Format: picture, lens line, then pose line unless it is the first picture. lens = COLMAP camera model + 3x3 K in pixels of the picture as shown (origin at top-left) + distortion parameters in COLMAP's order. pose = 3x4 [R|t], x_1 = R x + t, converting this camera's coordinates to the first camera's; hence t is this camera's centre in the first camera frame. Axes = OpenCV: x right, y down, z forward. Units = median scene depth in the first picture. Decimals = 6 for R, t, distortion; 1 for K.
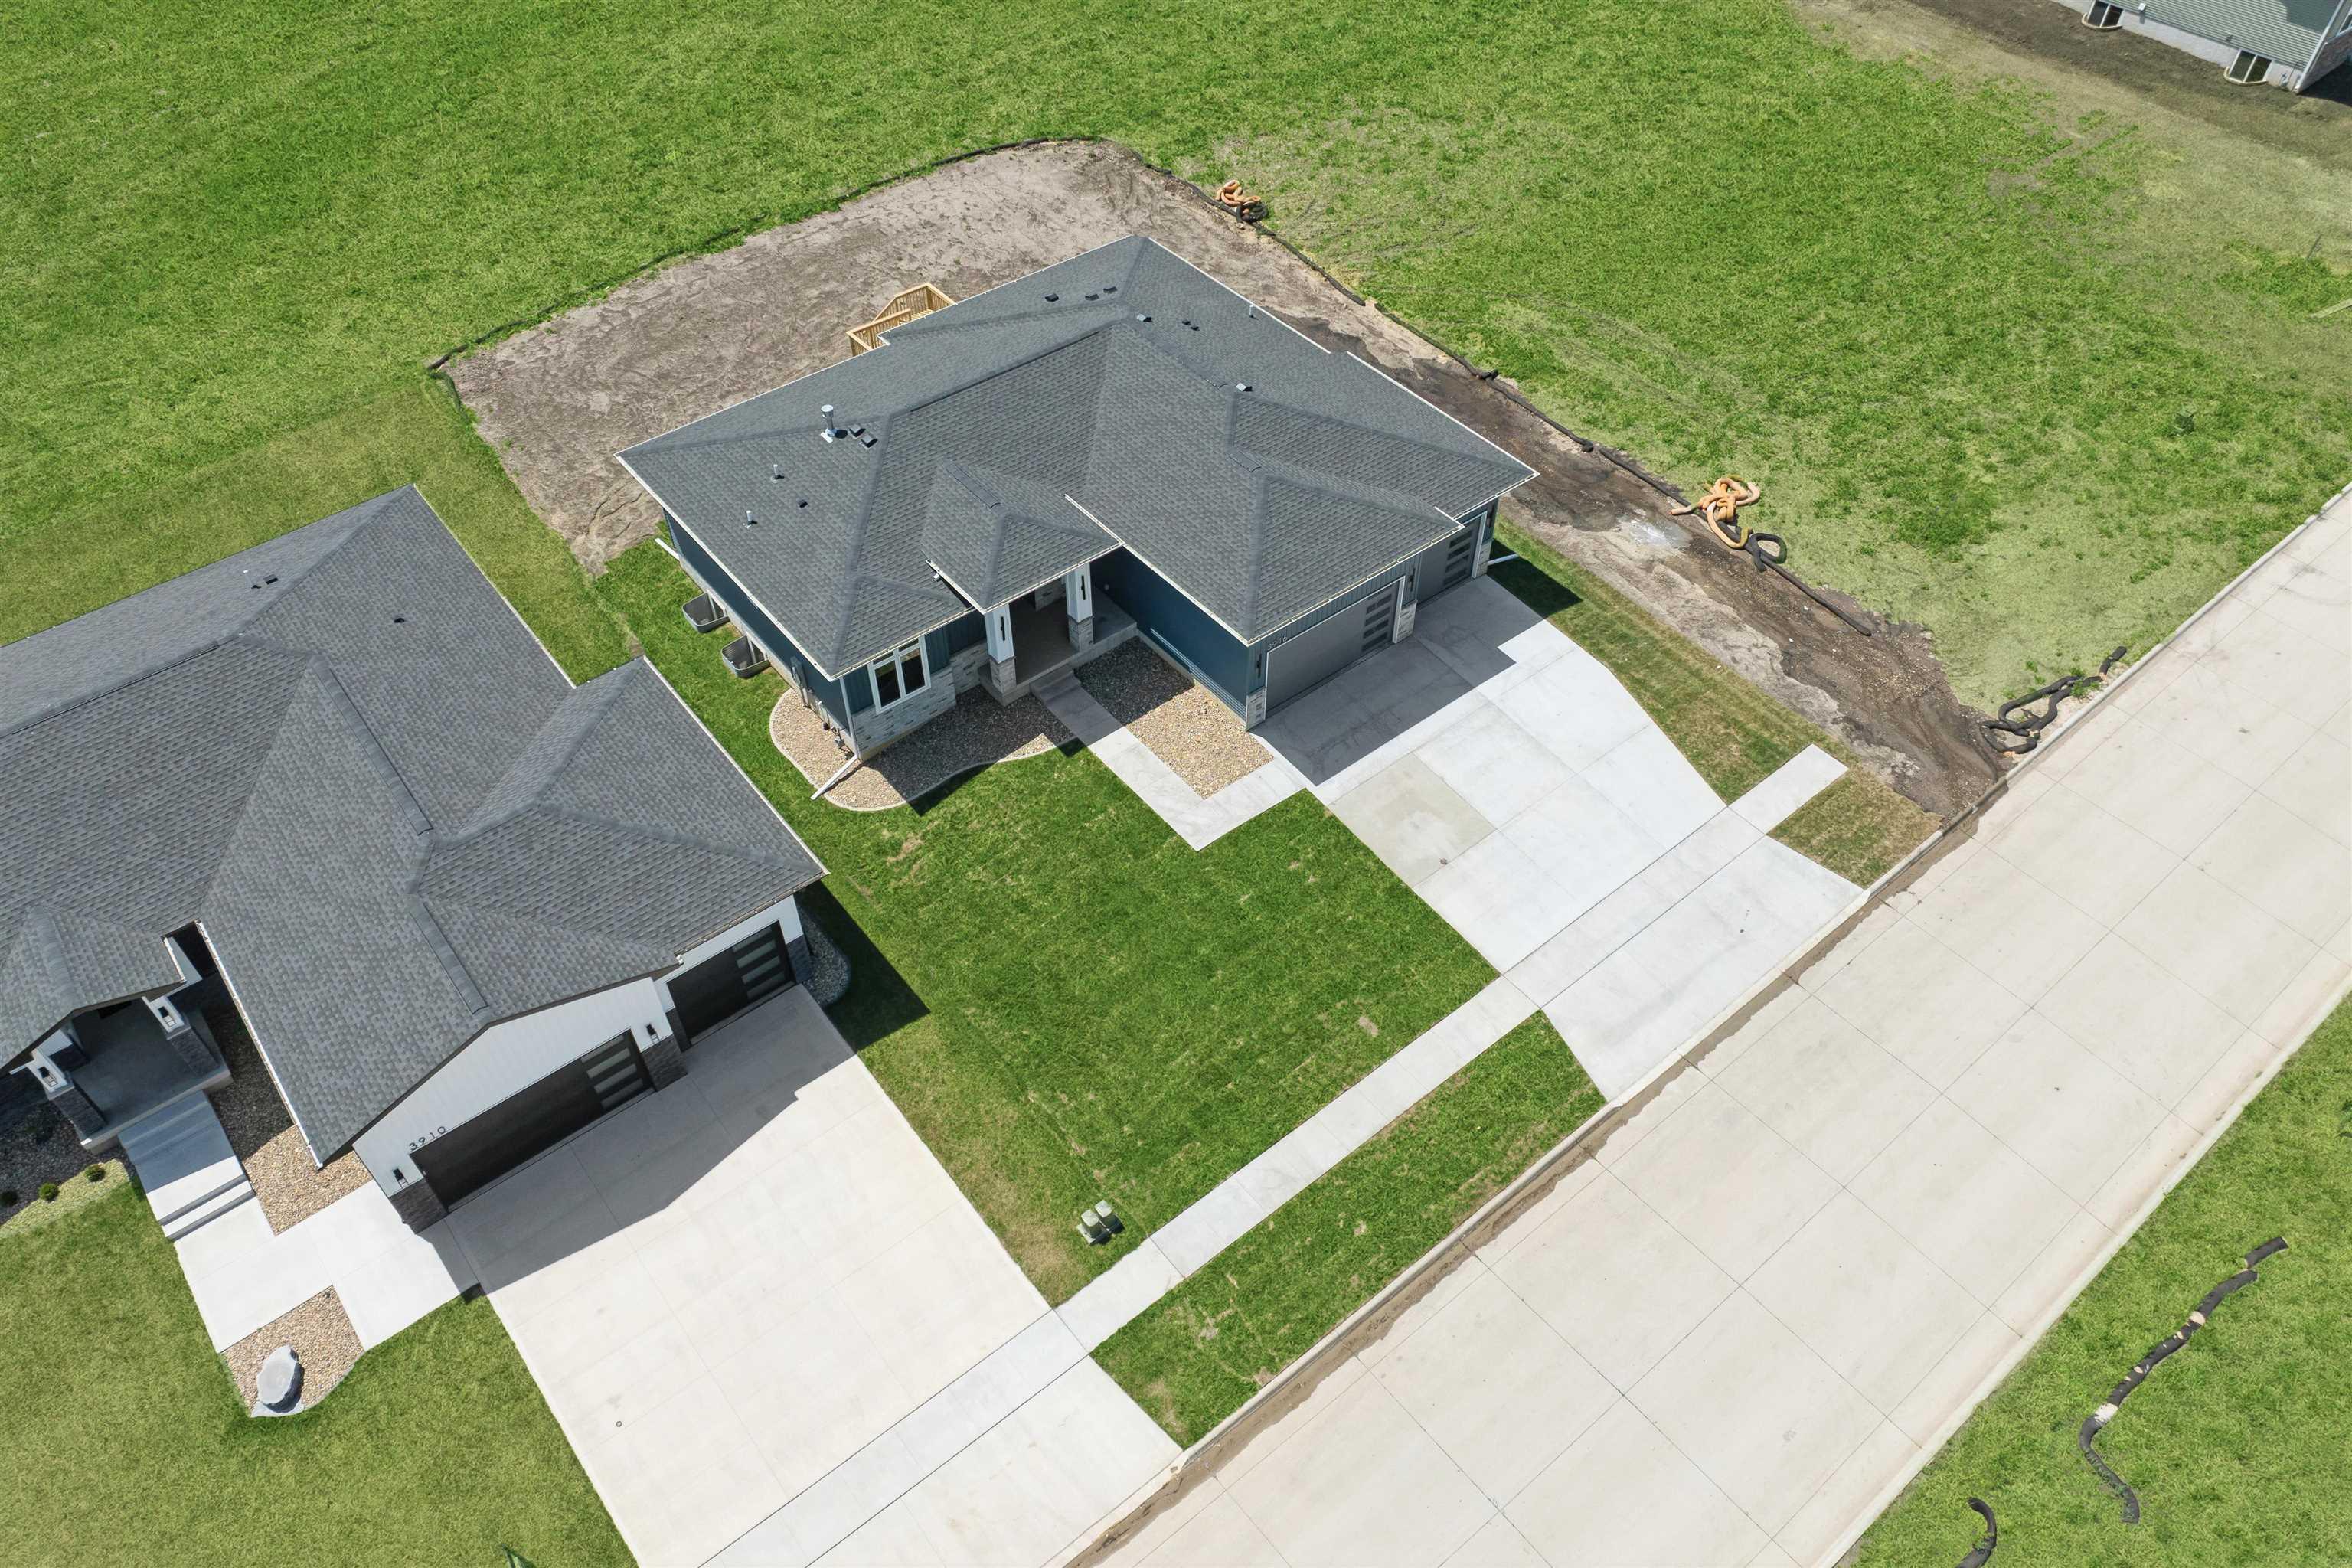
lens RADIAL K [[1653.0, 0, 1182.2], [0, 1653.0, 769.6], [0, 0, 1]] dist [-0.034002, 0.001326]
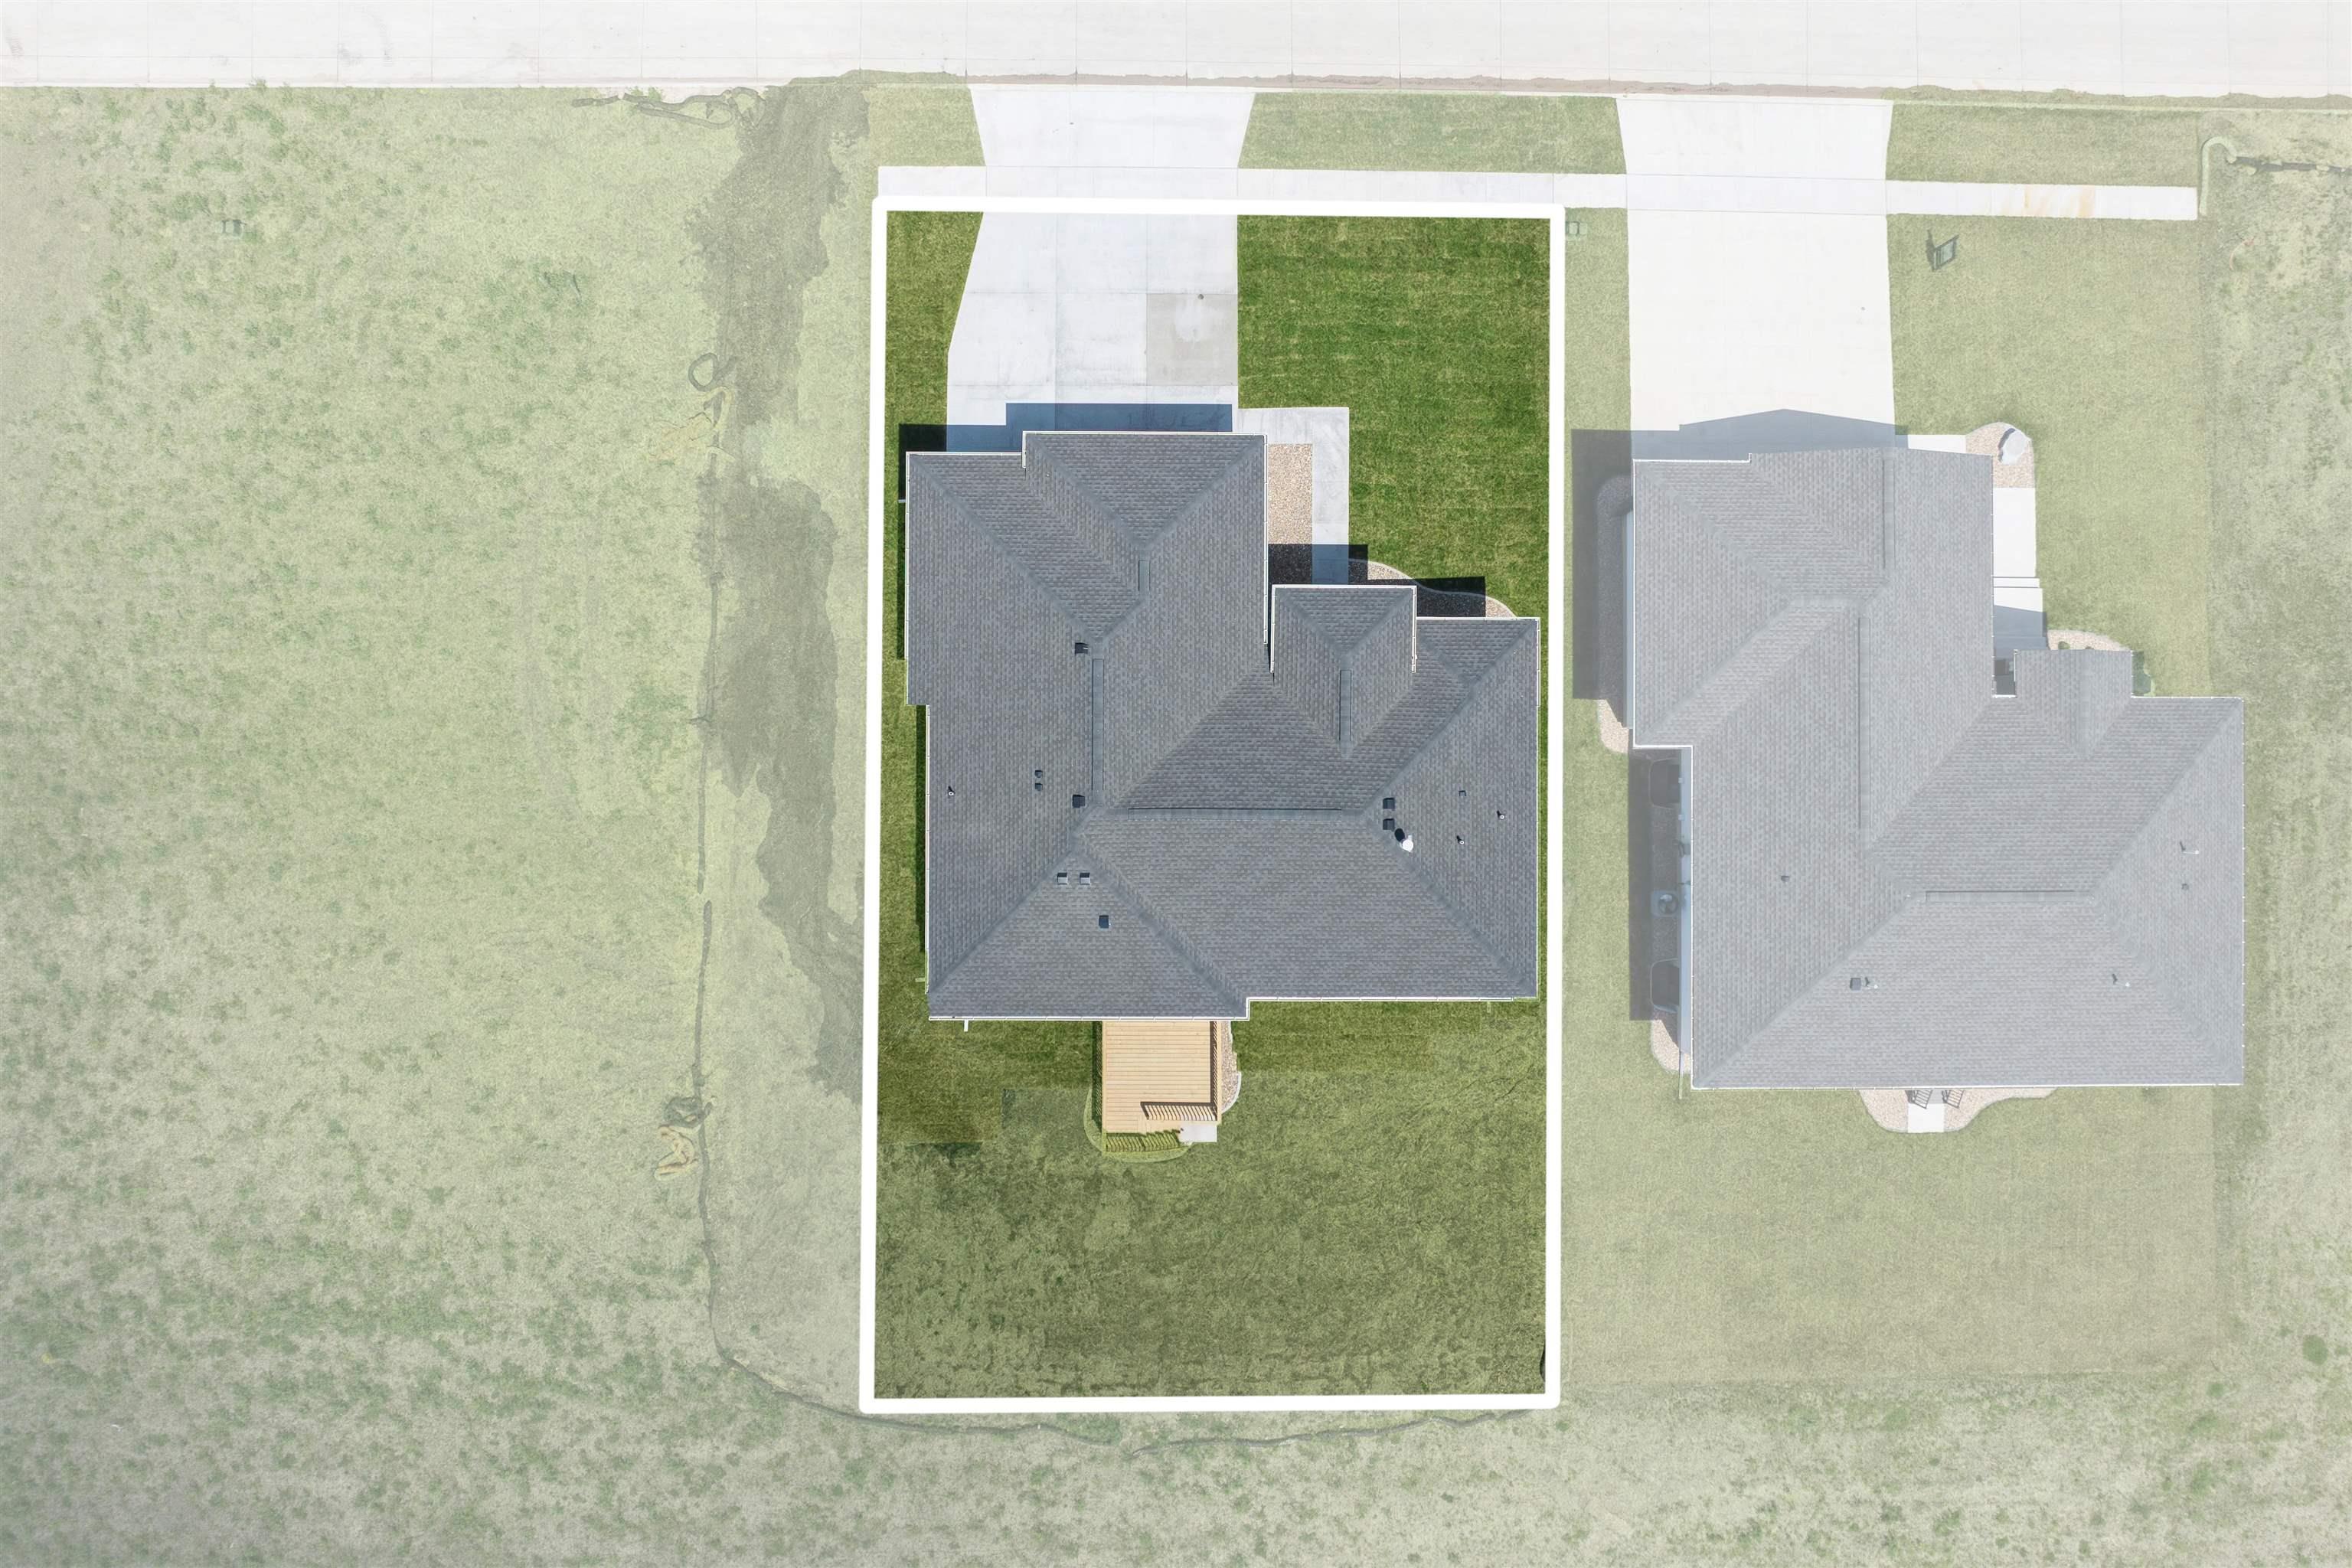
lens RADIAL K [[1653.0, 0, 1182.2], [0, 1653.0, 769.6], [0, 0, 1]] dist [-0.034002, 0.001326]
pose [[-0.776636, -0.629938, -0.003836, -0.060415], [0.450747, -0.559948, 0.695187, -1.013934], [-0.440073, 0.538178, 0.718818, 0.237983]]
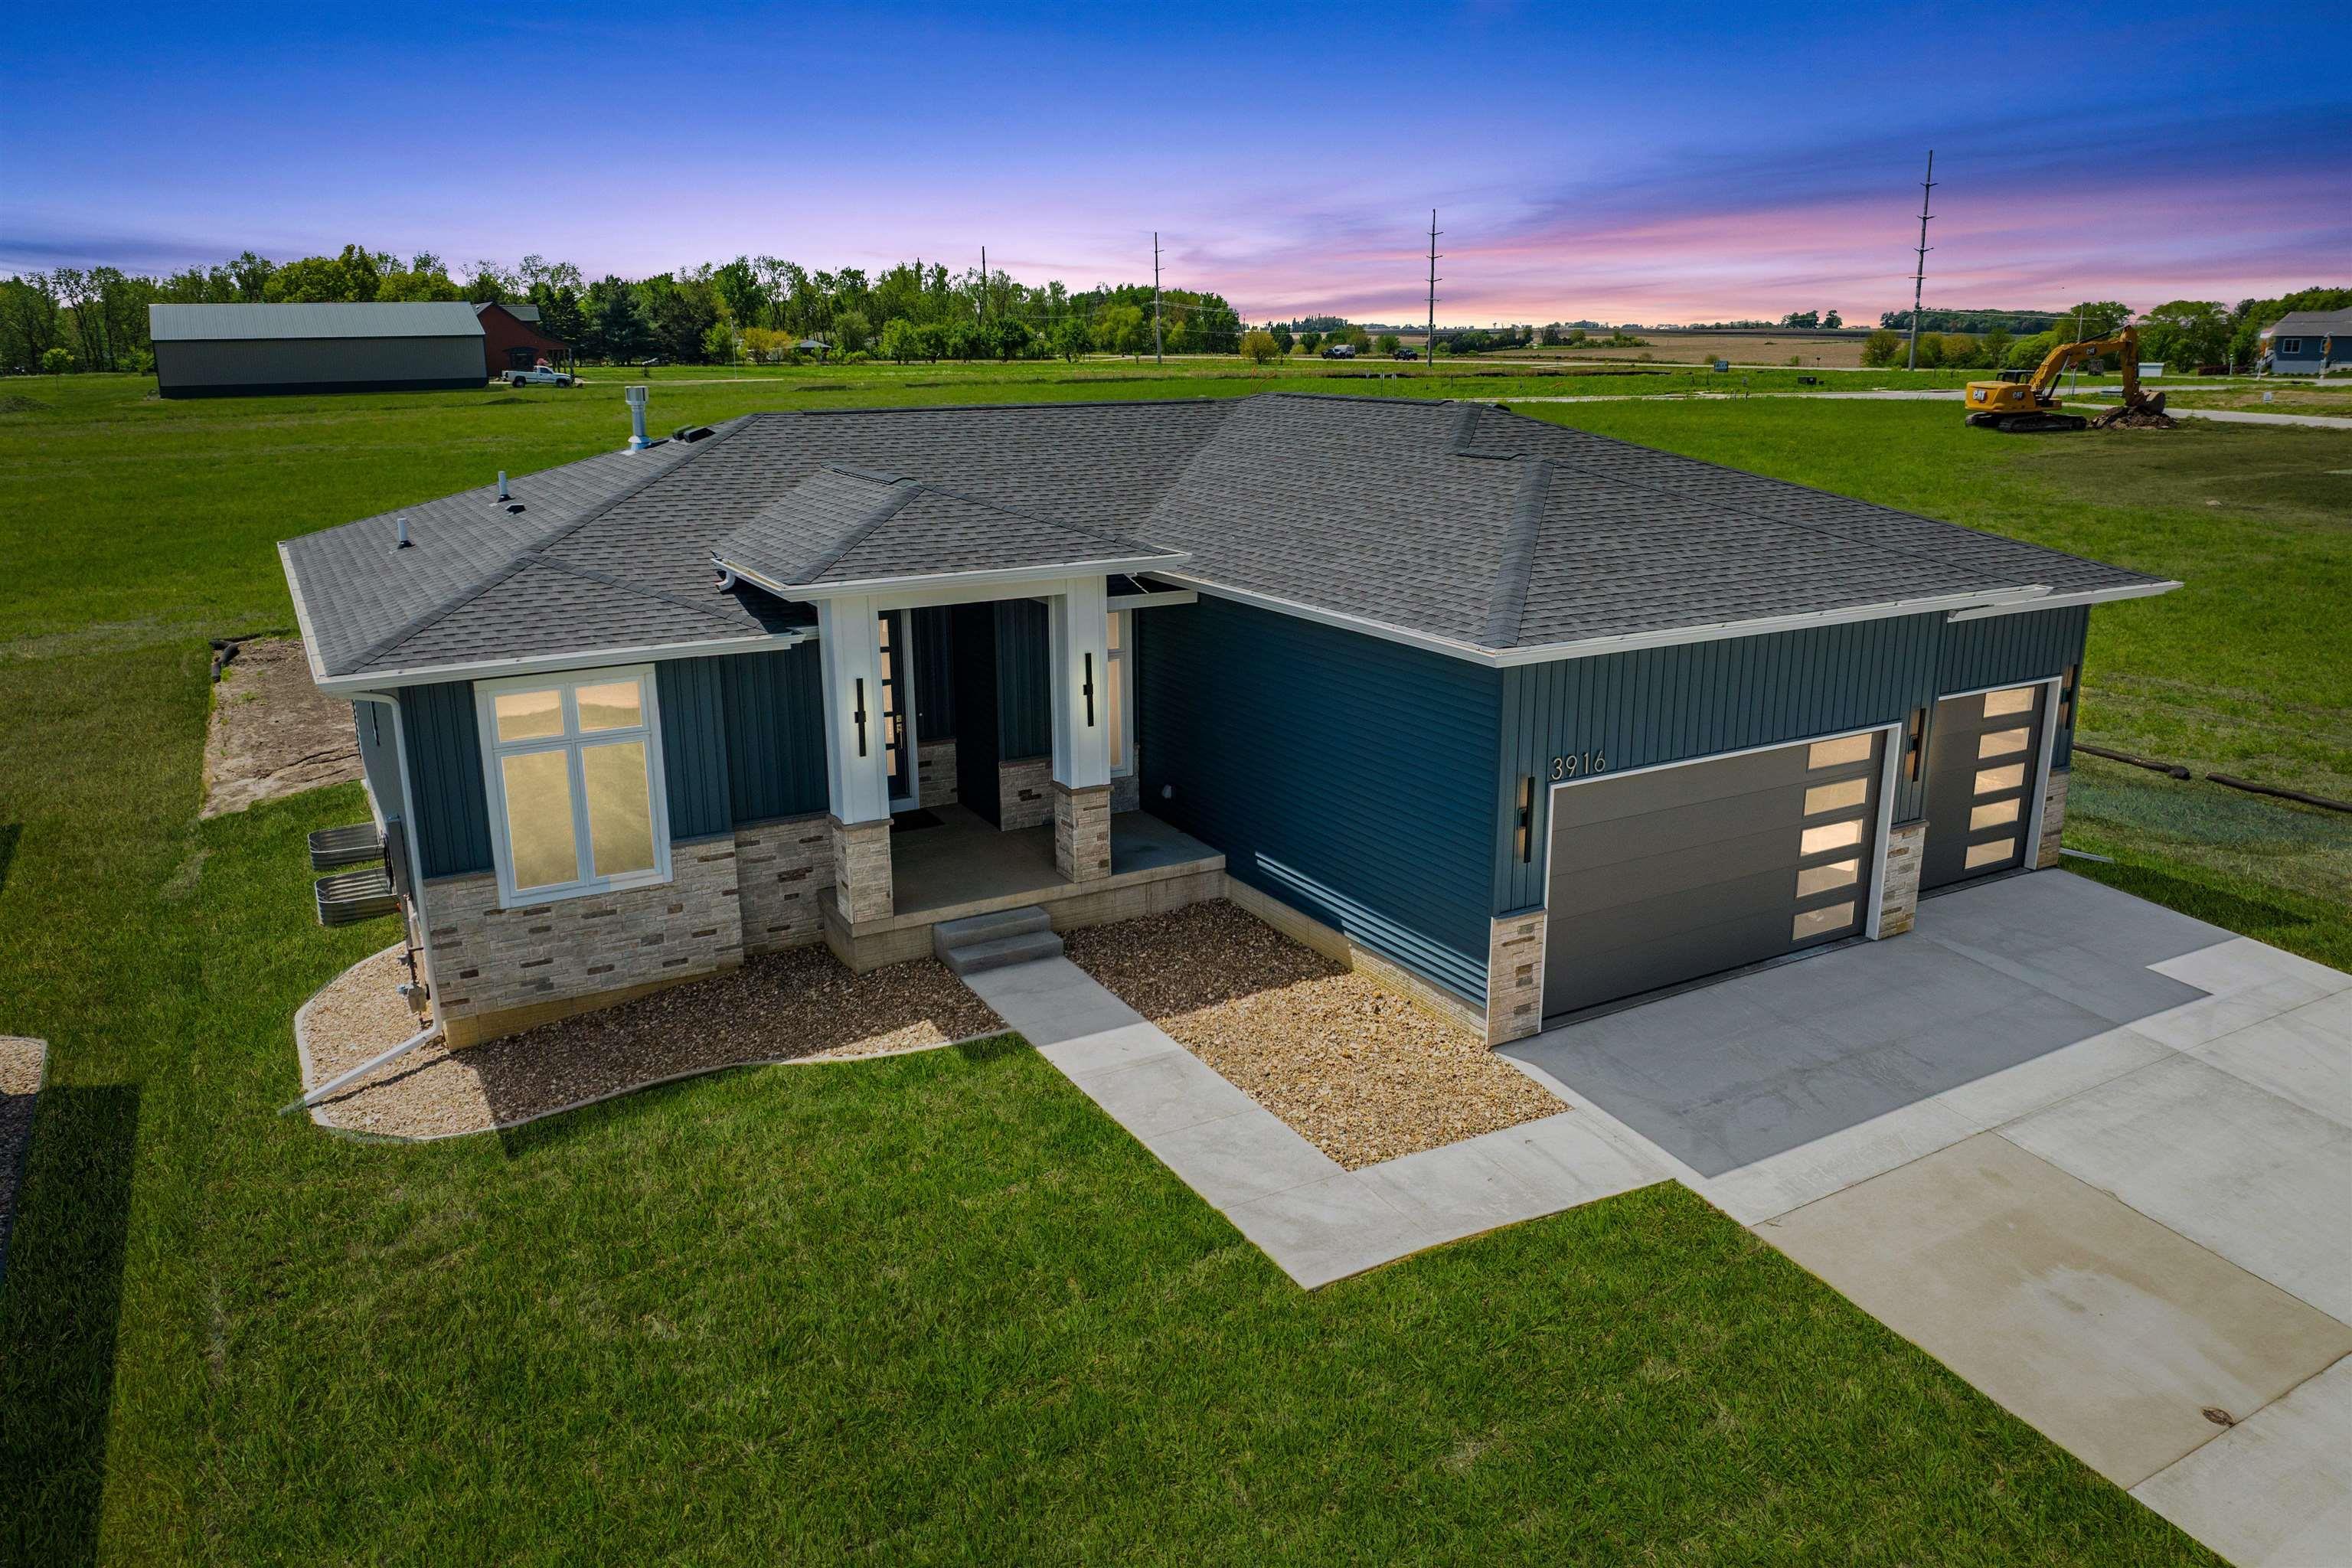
lens RADIAL K [[1653.0, 0, 1182.2], [0, 1653.0, 769.6], [0, 0, 1]] dist [-0.034002, 0.001326]
pose [[0.987344, 0.032392, -0.155251, 0.026788], [-0.109418, 0.847750, -0.518986, 0.114058], [0.114803, 0.529405, 0.840566, 0.654754]]
